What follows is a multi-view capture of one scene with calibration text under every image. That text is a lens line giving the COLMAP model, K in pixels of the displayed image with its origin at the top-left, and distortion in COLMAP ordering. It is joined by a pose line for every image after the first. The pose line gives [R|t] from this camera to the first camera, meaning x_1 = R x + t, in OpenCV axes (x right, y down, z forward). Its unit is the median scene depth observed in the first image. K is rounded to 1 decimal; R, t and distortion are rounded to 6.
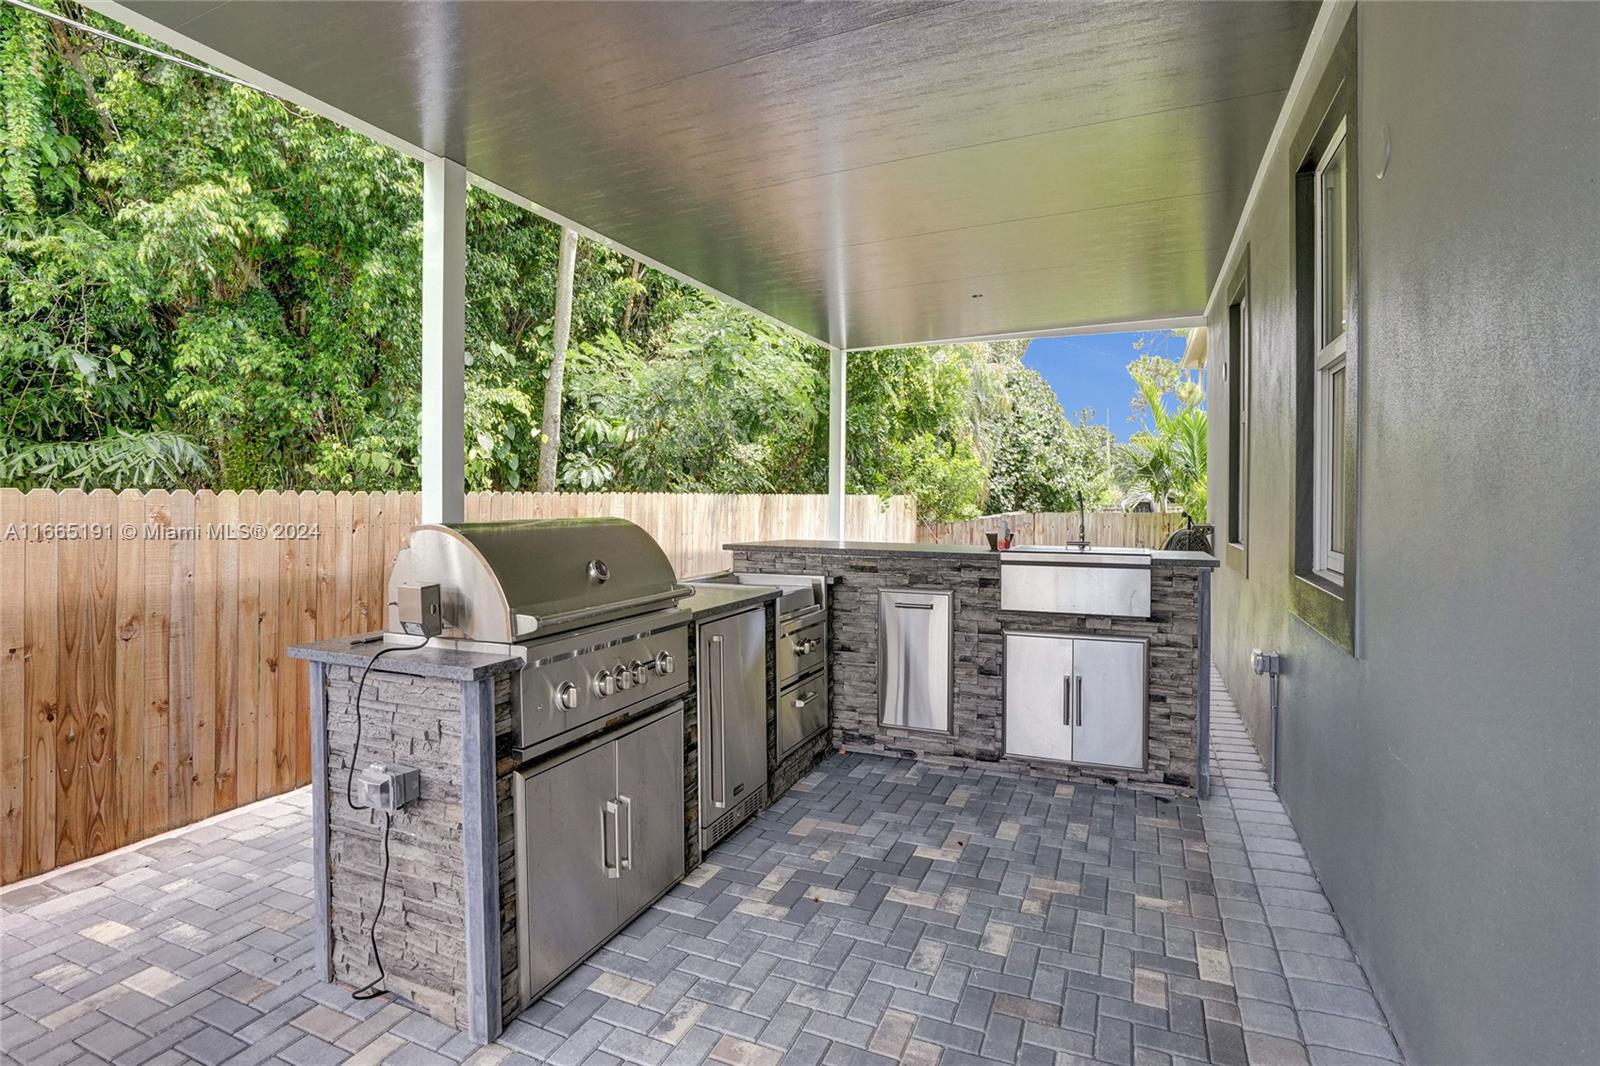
lens RADIAL K [[771.4, 0, 799.0], [0, 771.4, 491.5], [0, 0, 1]] dist [-0.070880, 0.026972]
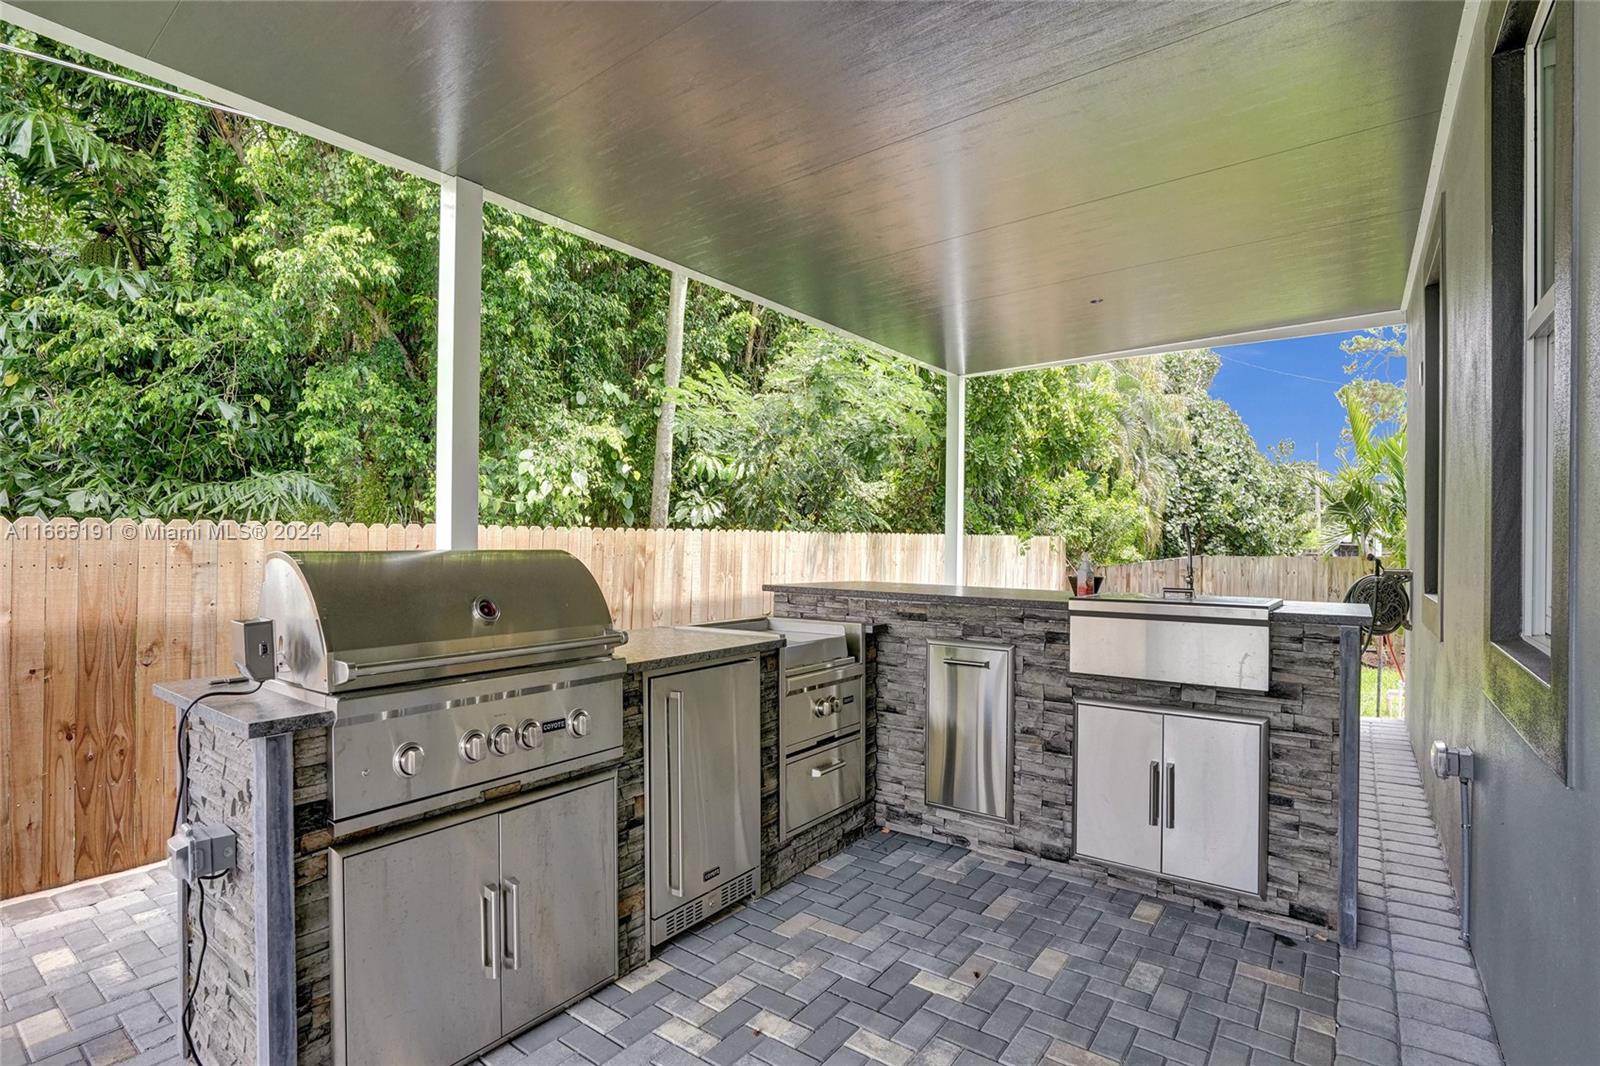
lens RADIAL K [[762.1, 0, 801.1], [0, 762.1, 527.3], [0, 0, 1]] dist [-0.071242, 0.025984]
pose [[0.973469, 0.001023, -0.228816, 0.171099], [-0.003203, 0.999953, -0.009155, 0.012244], [0.228796, 0.009645, 0.973427, 0.175357]]
